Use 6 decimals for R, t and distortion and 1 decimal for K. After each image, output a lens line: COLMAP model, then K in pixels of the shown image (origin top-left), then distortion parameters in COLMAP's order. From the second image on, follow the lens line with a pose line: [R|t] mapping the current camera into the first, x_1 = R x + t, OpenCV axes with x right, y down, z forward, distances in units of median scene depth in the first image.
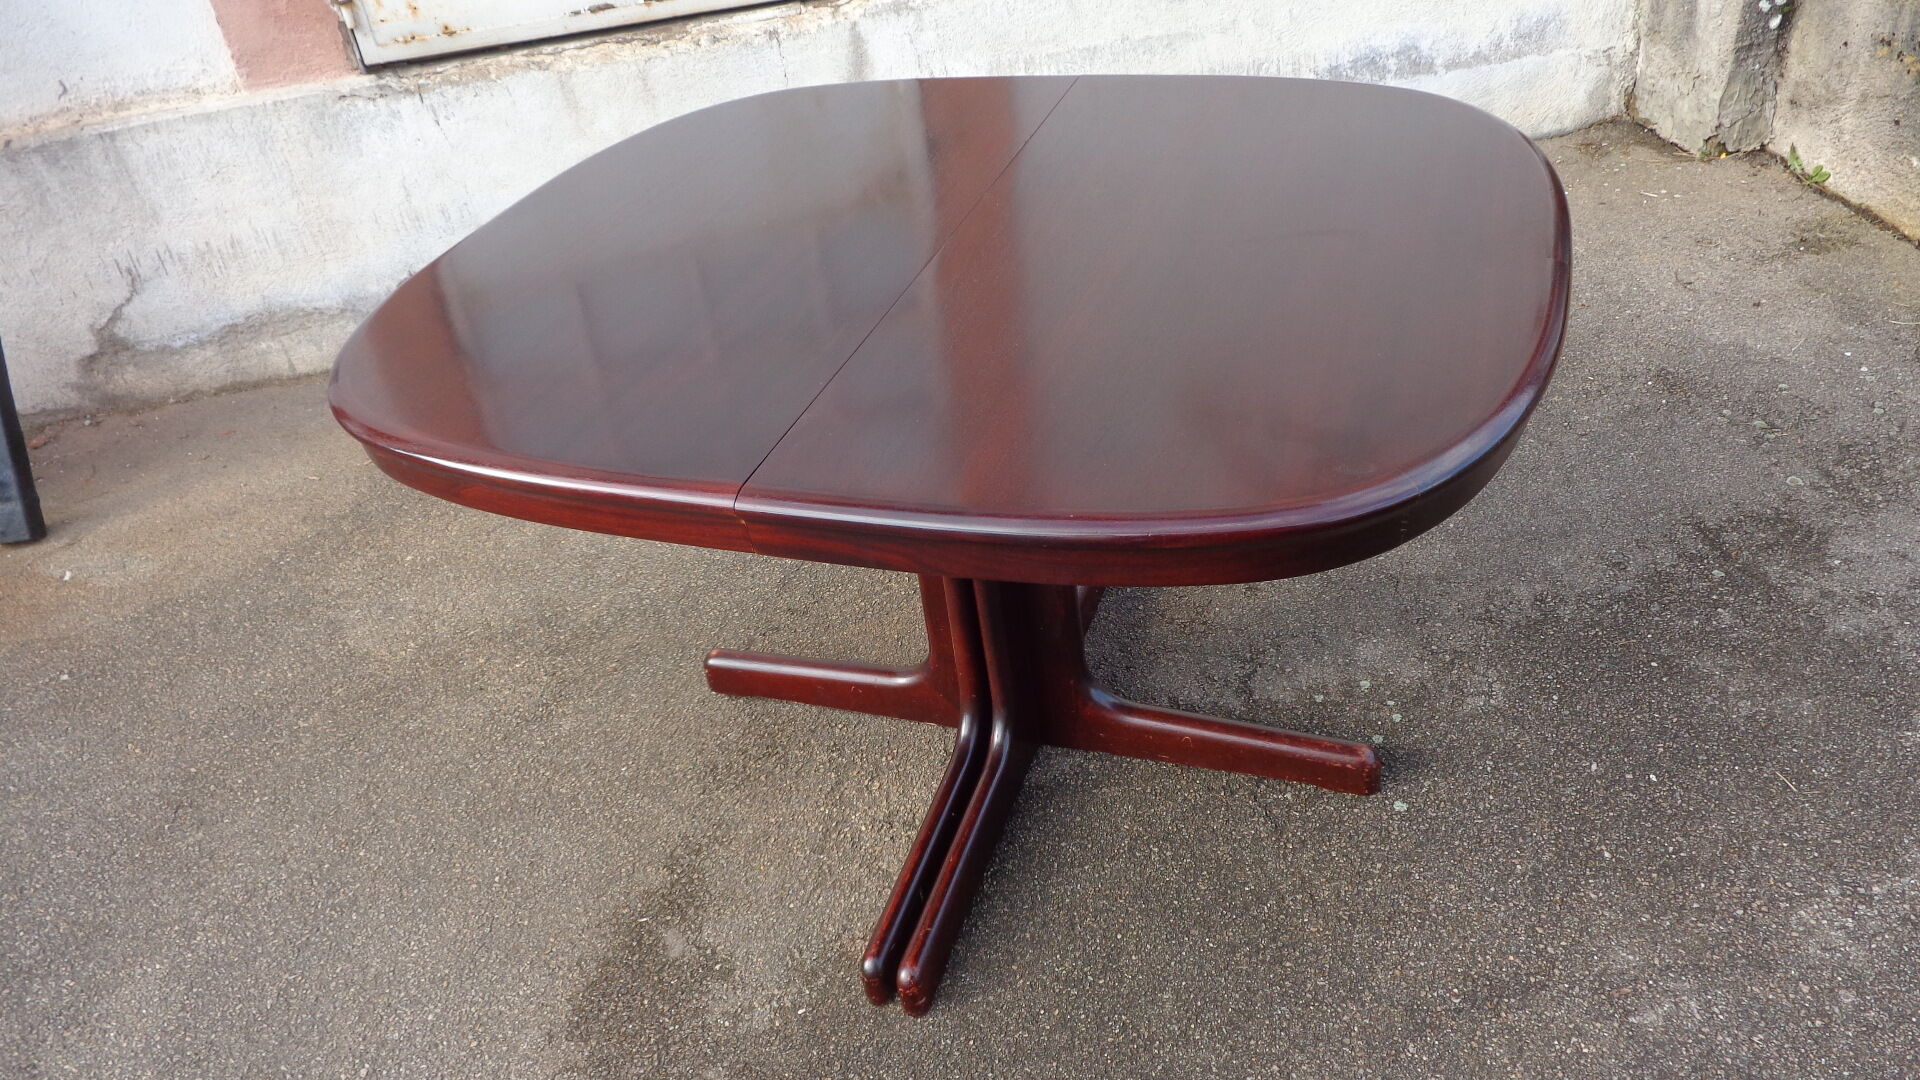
lens RADIAL K [[1420.1, 0, 973.0], [0, 1420.1, 533.7], [0, 0, 1]] dist [-0.005532, -0.008571]
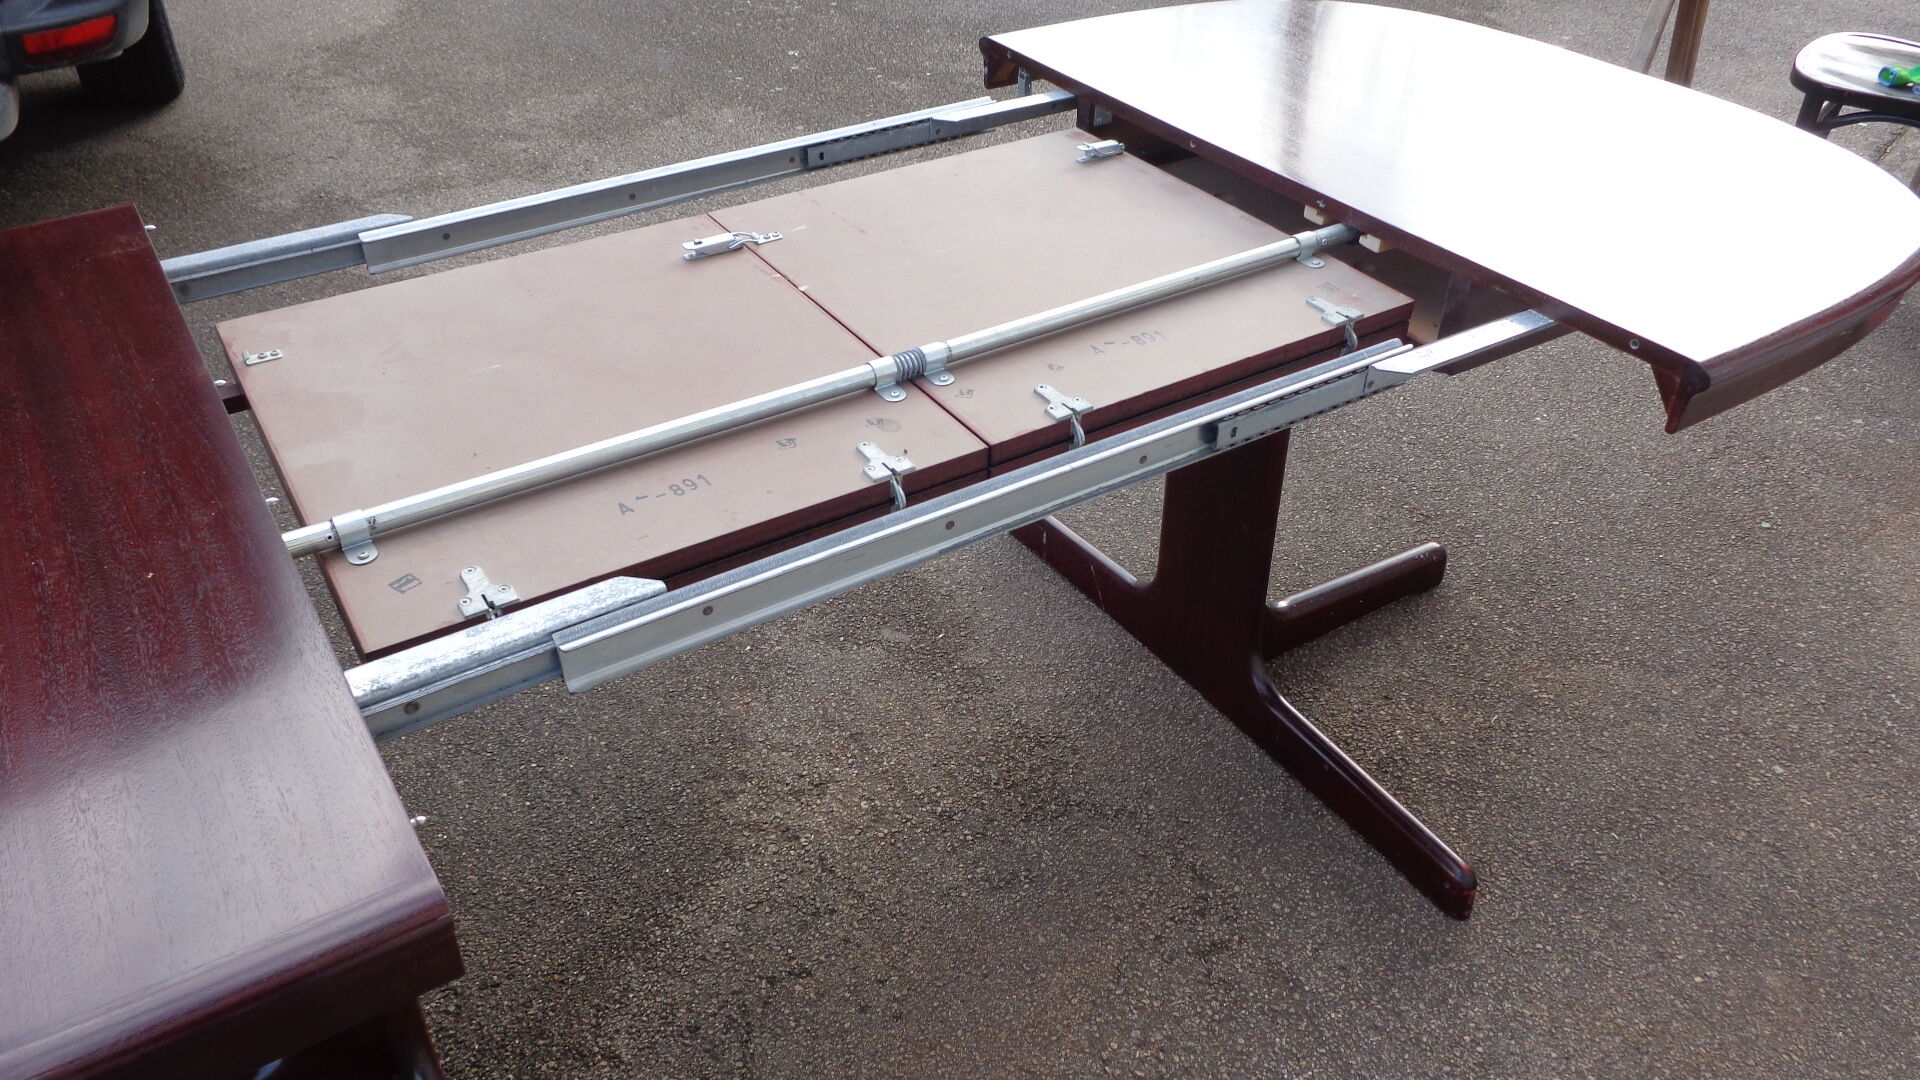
lens RADIAL K [[1420.1, 0, 949.6], [0, 1420.1, 548.3], [0, 0, 1]] dist [-0.005532, -0.008571]
pose [[-0.740044, 0.499064, -0.450855, 0.136752], [-0.289835, 0.368268, 0.883388, -0.437535], [0.606902, 0.784420, -0.127888, 0.639263]]
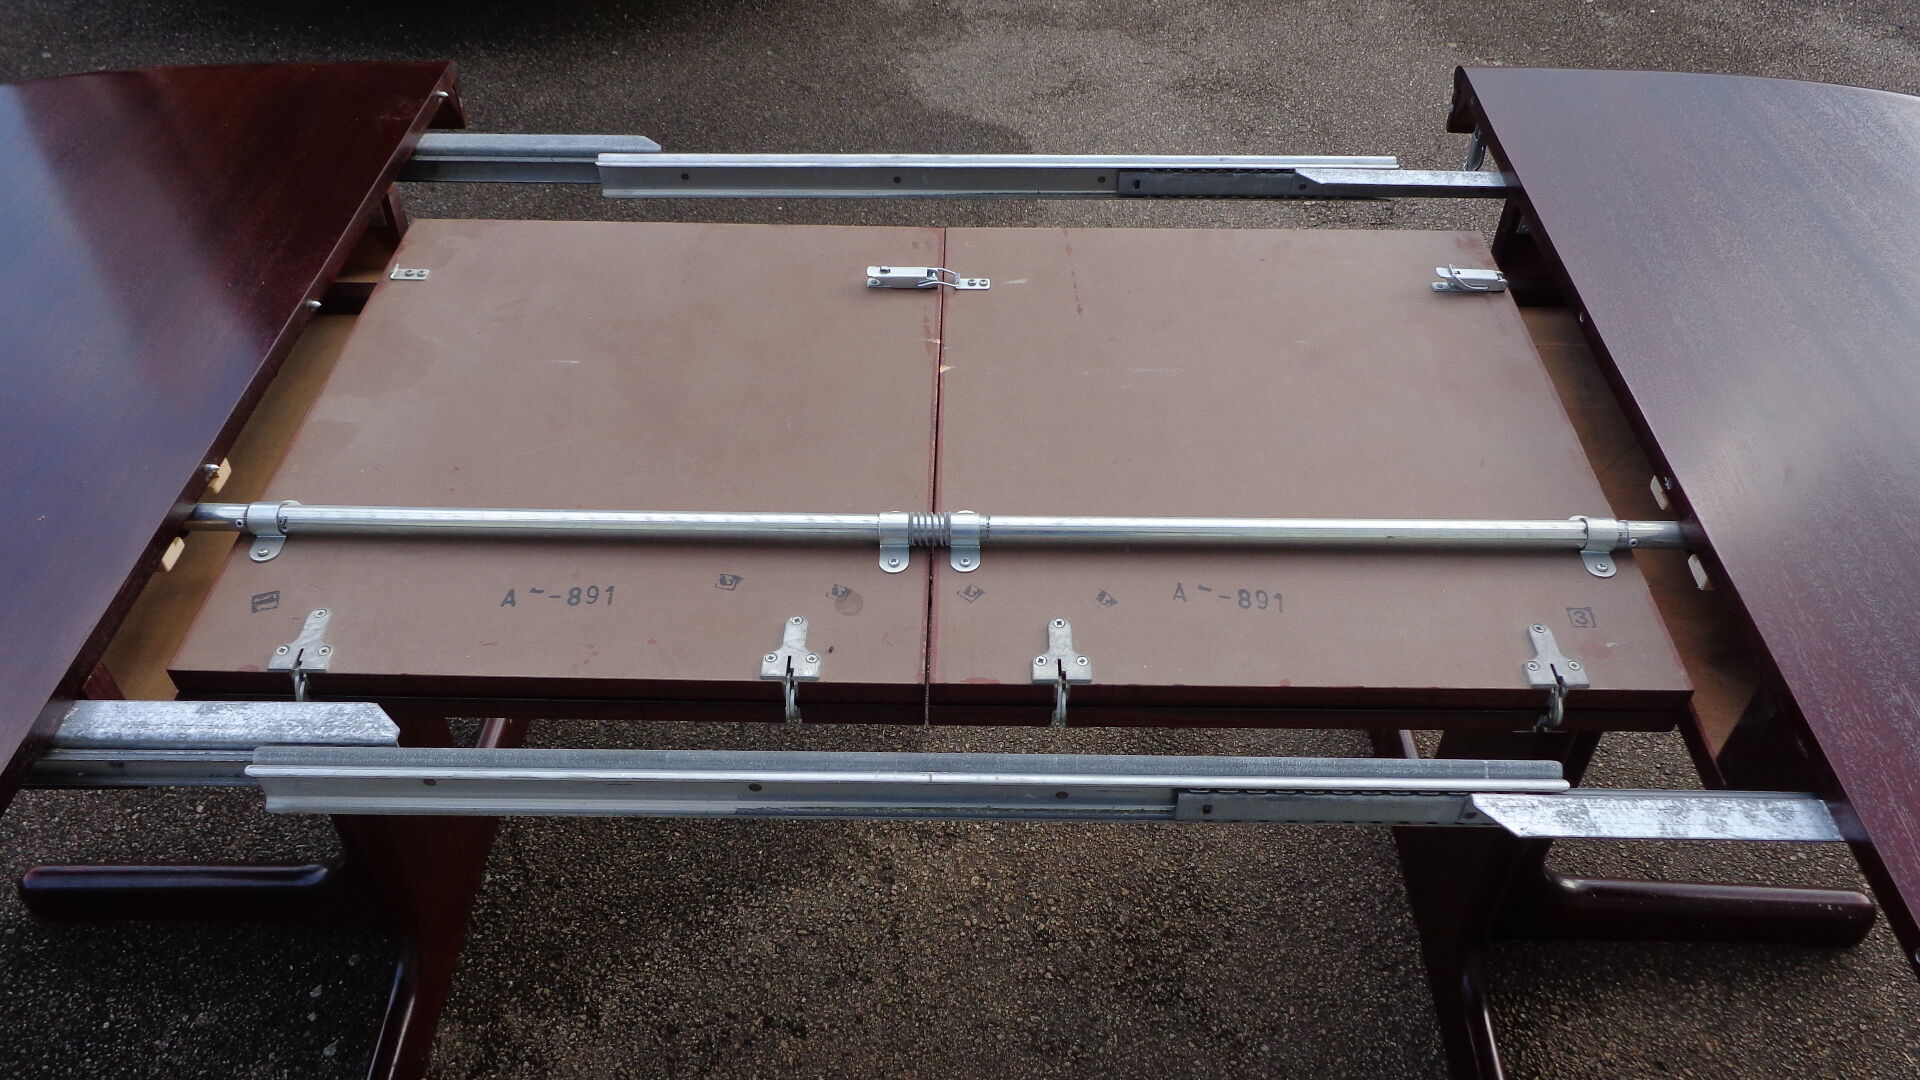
lens RADIAL K [[1420.1, 0, 962.2], [0, 1420.1, 531.9], [0, 0, 1]] dist [-0.005532, -0.008571]
pose [[-0.979850, 0.199623, -0.006623, -0.059630], [0.034242, 0.200560, 0.979083, -0.417569], [0.196776, 0.959128, -0.203354, 0.608913]]
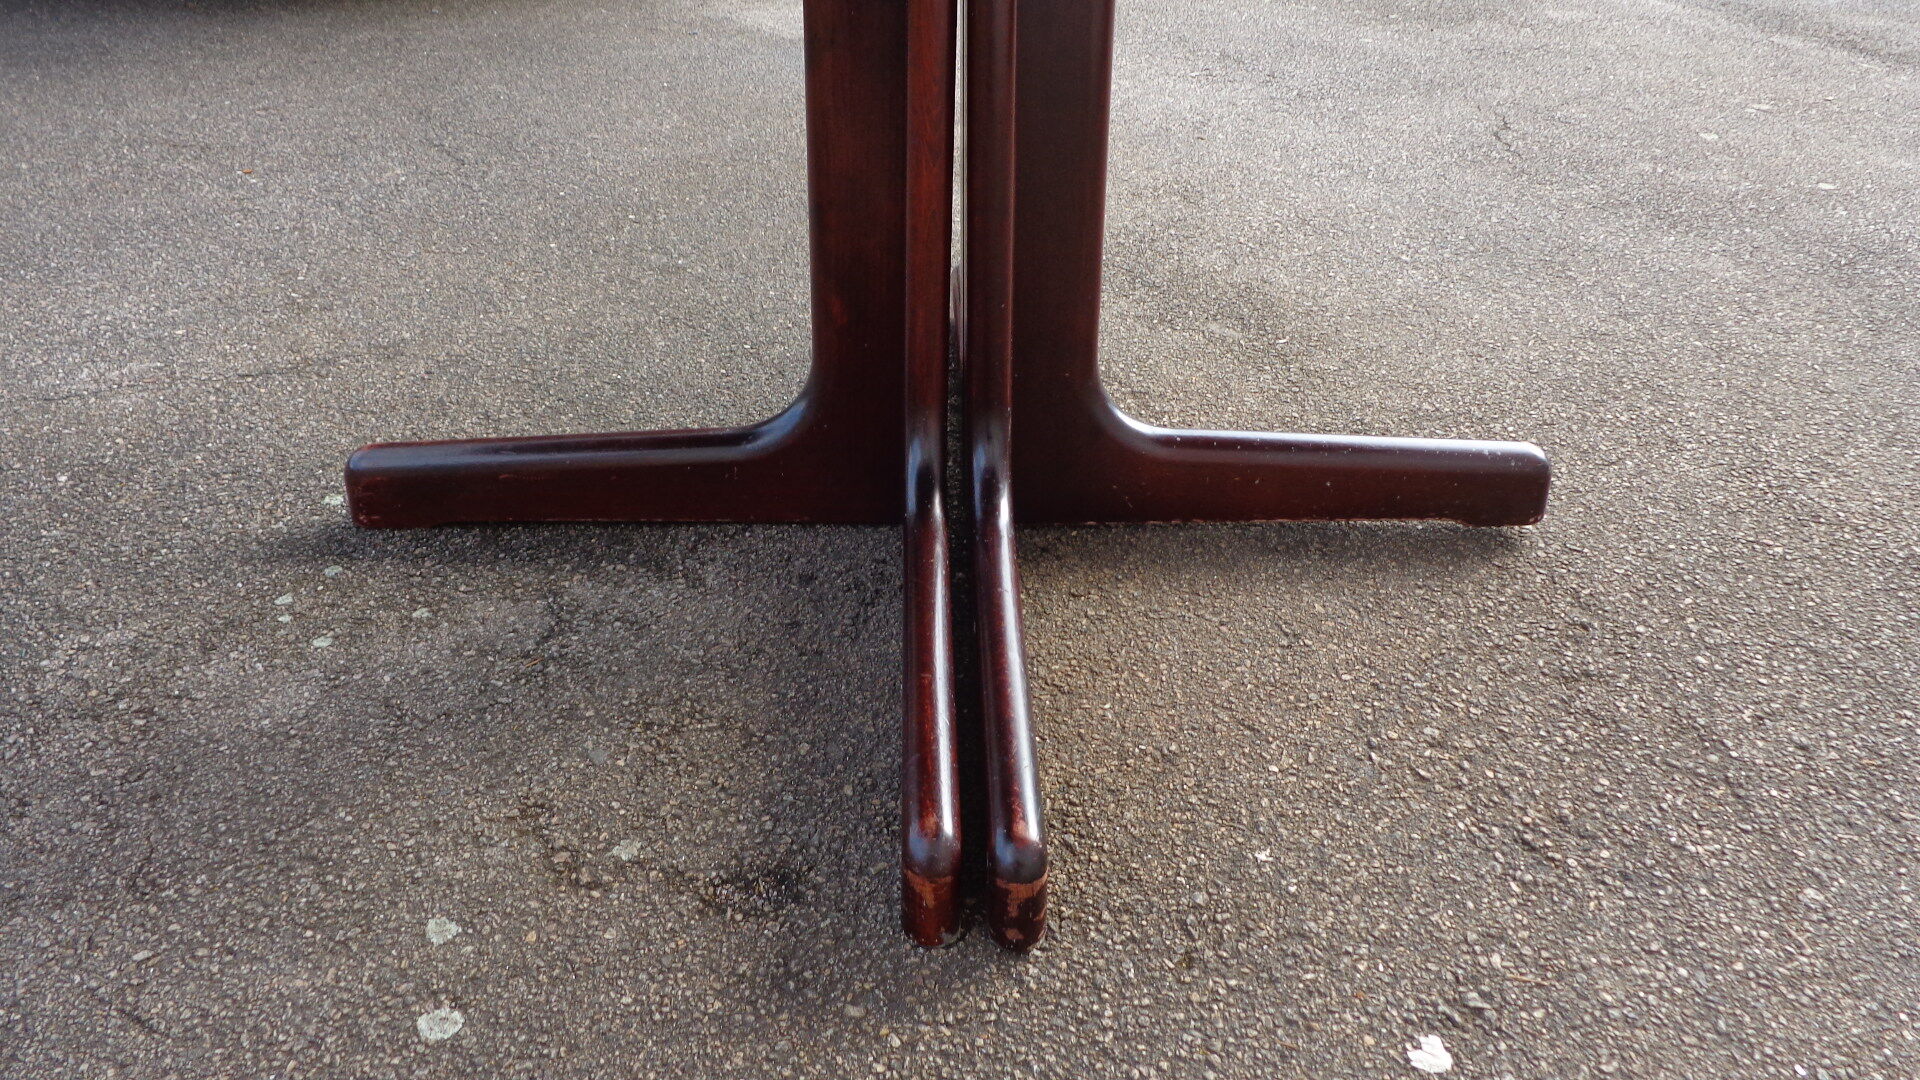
lens RADIAL K [[1420.1, 0, 956.3], [0, 1420.1, 535.0], [0, 0, 1]] dist [-0.005532, -0.008571]
pose [[-0.928262, 0.275178, -0.250214, 0.116035], [-0.117657, 0.420939, 0.899426, -0.250912], [0.352827, 0.864342, -0.358365, 0.783748]]
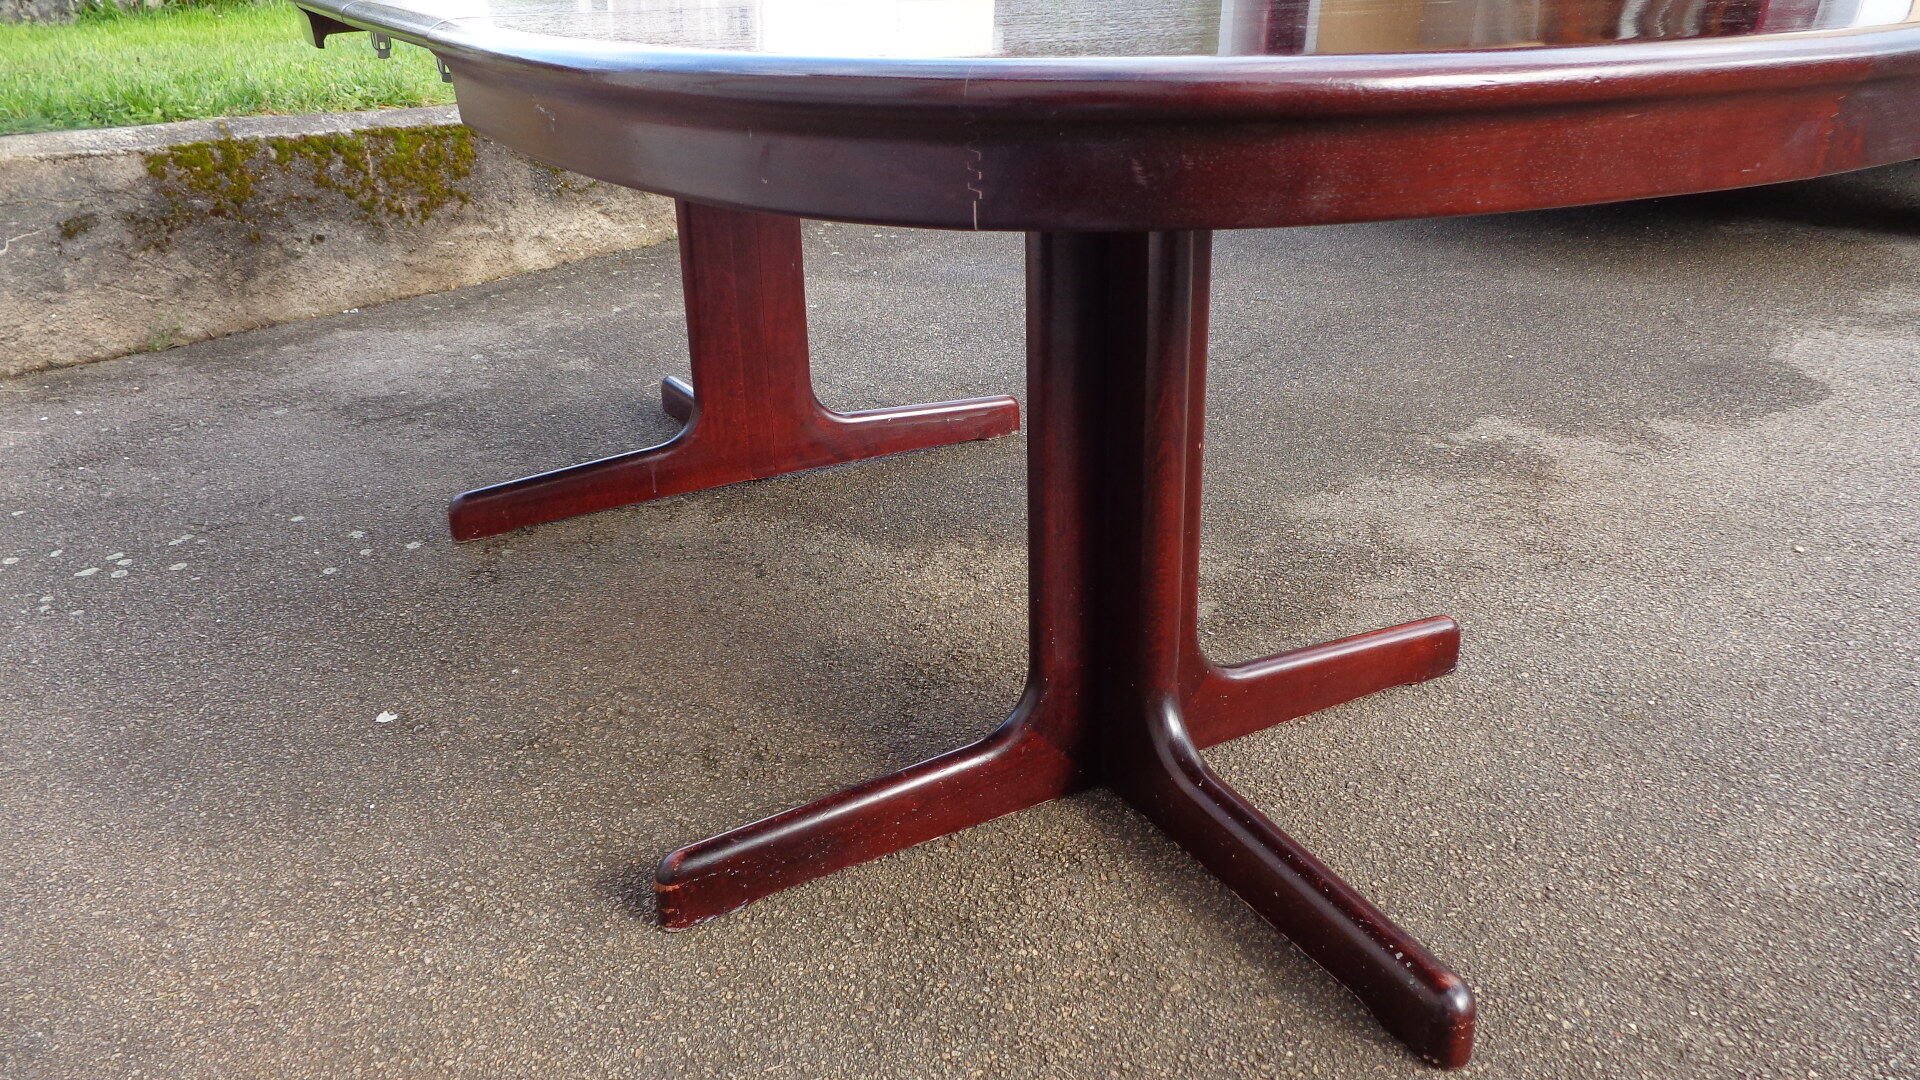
lens RADIAL K [[1420.1, 0, 963.4], [0, 1420.1, 543.9], [0, 0, 1]] dist [-0.005532, -0.008571]
pose [[-0.604368, -0.169790, 0.778403, -0.507274], [0.539146, 0.632165, 0.556496, -0.228790], [-0.586567, 0.756002, -0.290519, 0.778640]]
